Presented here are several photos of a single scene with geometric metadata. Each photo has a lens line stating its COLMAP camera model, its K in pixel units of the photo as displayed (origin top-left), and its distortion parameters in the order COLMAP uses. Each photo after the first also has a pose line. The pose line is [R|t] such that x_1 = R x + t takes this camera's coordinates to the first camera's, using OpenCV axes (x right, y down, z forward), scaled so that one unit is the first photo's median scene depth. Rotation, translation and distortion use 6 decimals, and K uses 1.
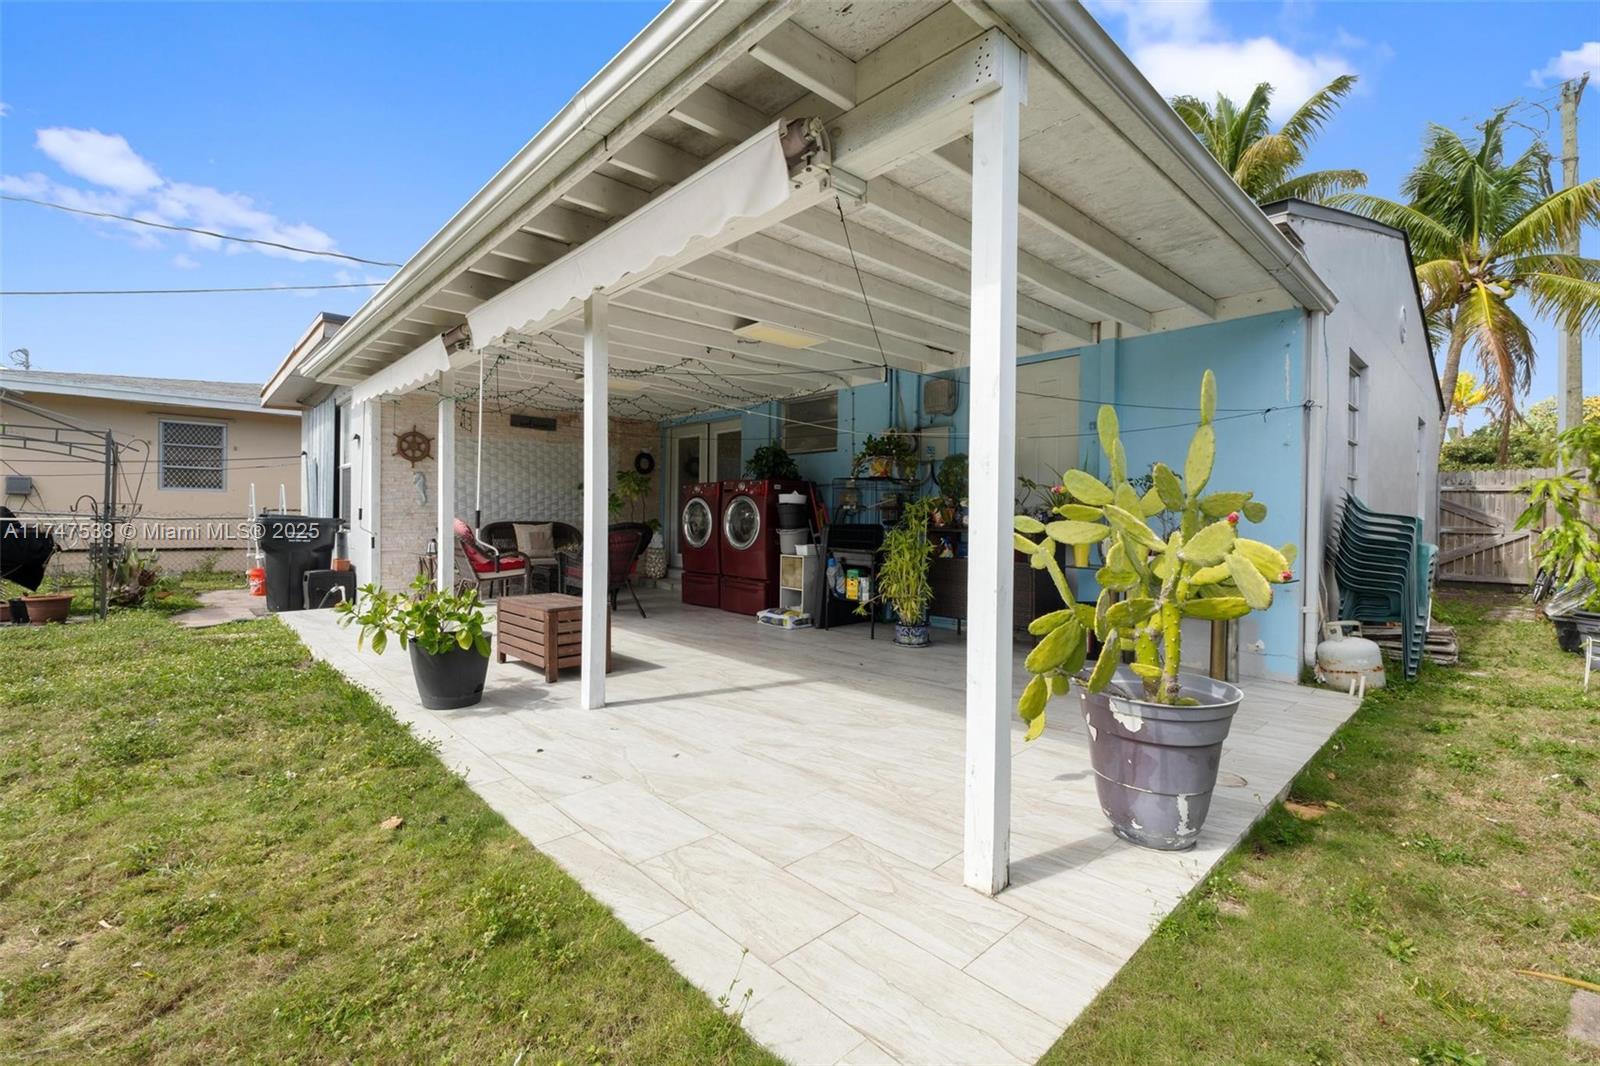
lens RADIAL K [[687.9, 0, 801.2], [0, 687.9, 523.5], [0, 0, 1]] dist [-0.013955, -0.000802]
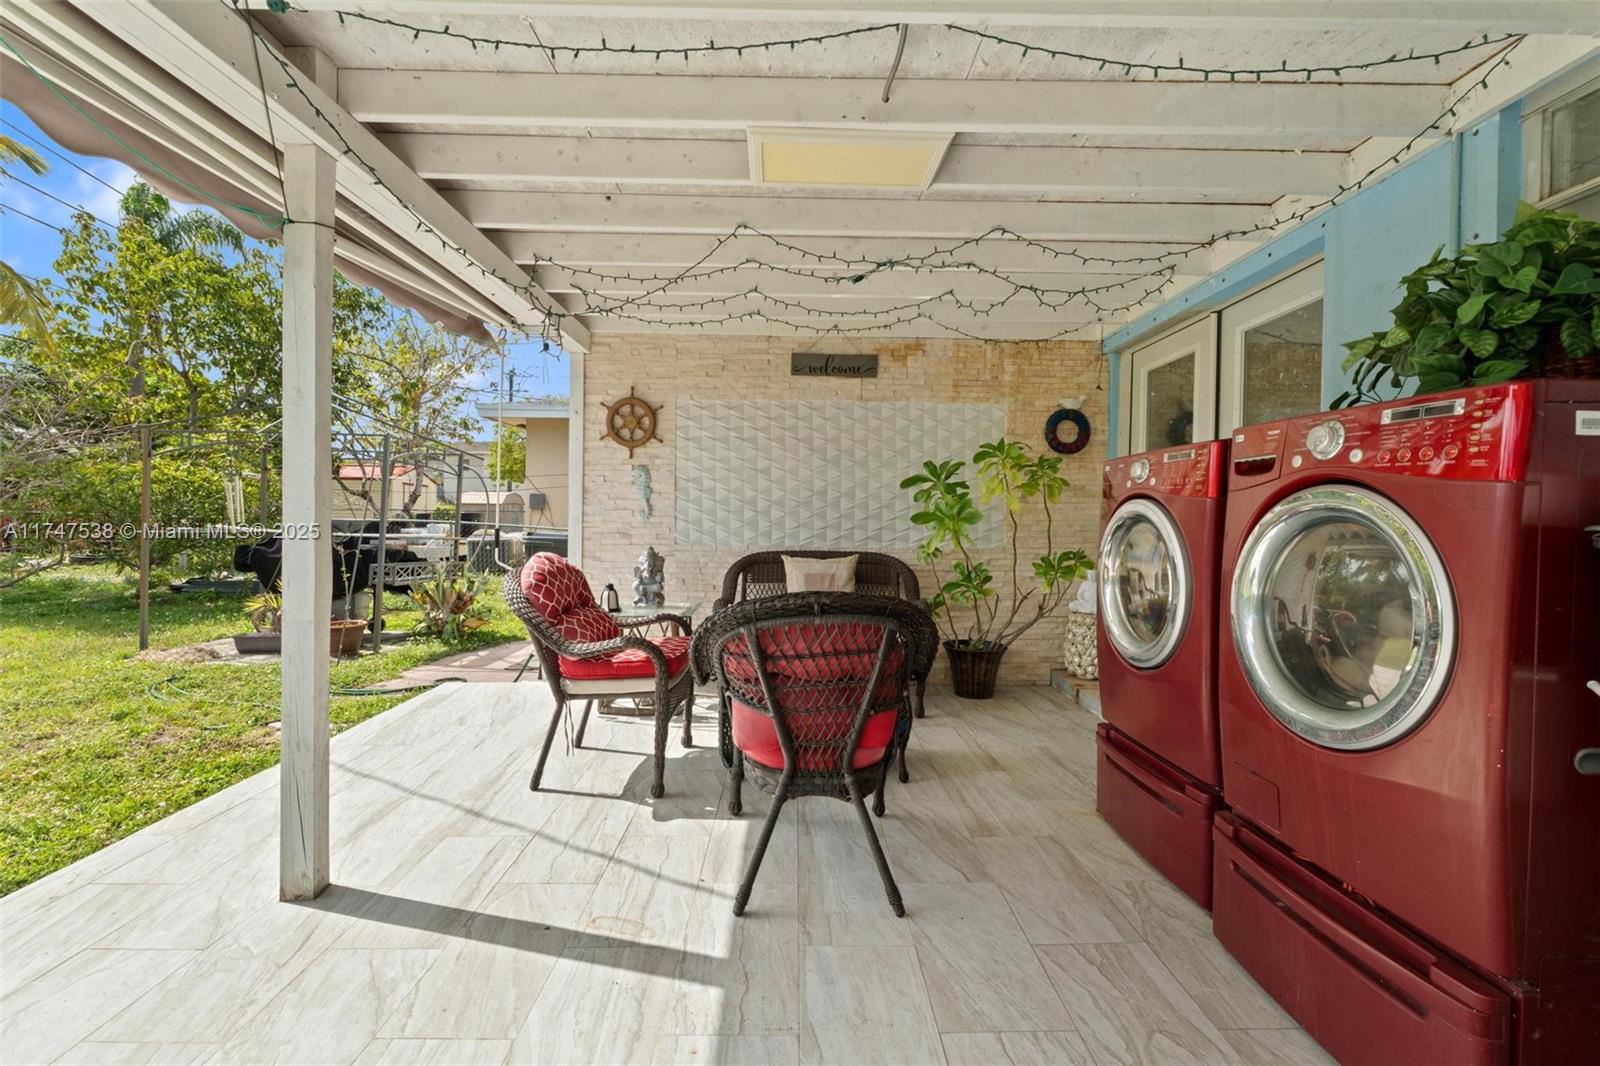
lens RADIAL K [[687.9, 0, 794.0], [0, 687.9, 530.8], [0, 0, 1]] dist [-0.013955, -0.000802]
pose [[0.741364, 0.012155, -0.670993, -0.054570], [-0.013078, 0.999908, 0.003664, -0.020293], [0.670976, 0.006059, 0.741455, 0.594252]]
